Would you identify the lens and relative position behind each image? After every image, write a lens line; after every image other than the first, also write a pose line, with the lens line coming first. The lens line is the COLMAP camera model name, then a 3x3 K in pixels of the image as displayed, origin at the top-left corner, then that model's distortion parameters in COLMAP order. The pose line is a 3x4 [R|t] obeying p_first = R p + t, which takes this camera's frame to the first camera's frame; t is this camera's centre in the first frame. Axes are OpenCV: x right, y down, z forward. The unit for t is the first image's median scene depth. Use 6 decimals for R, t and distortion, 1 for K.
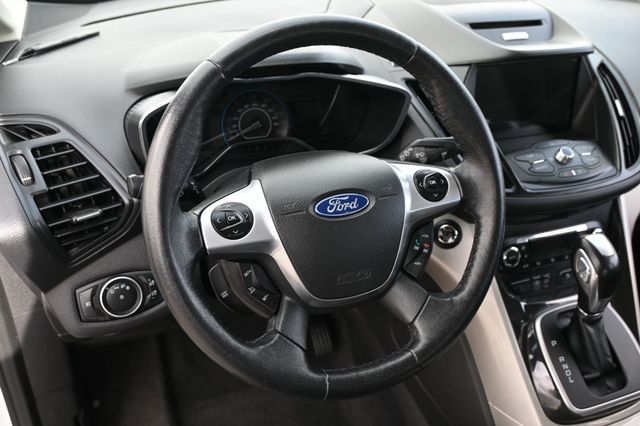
lens RADIAL K [[607.4, 0, 319.3], [0, 607.4, 211.4], [0, 0, 1]] dist [-0.005650, 0.000000]
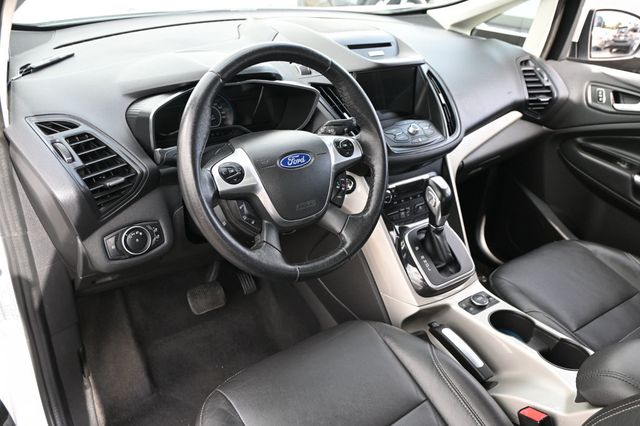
lens RADIAL K [[548.4, 0, 319.9], [0, 548.4, 213.7], [0, 0, 1]] dist [-0.017130, -0.016508]
pose [[0.963324, -0.082502, 0.255345, -0.237893], [0.080908, 0.996581, 0.016762, 0.093112], [-0.255855, 0.004512, 0.966705, -0.348942]]
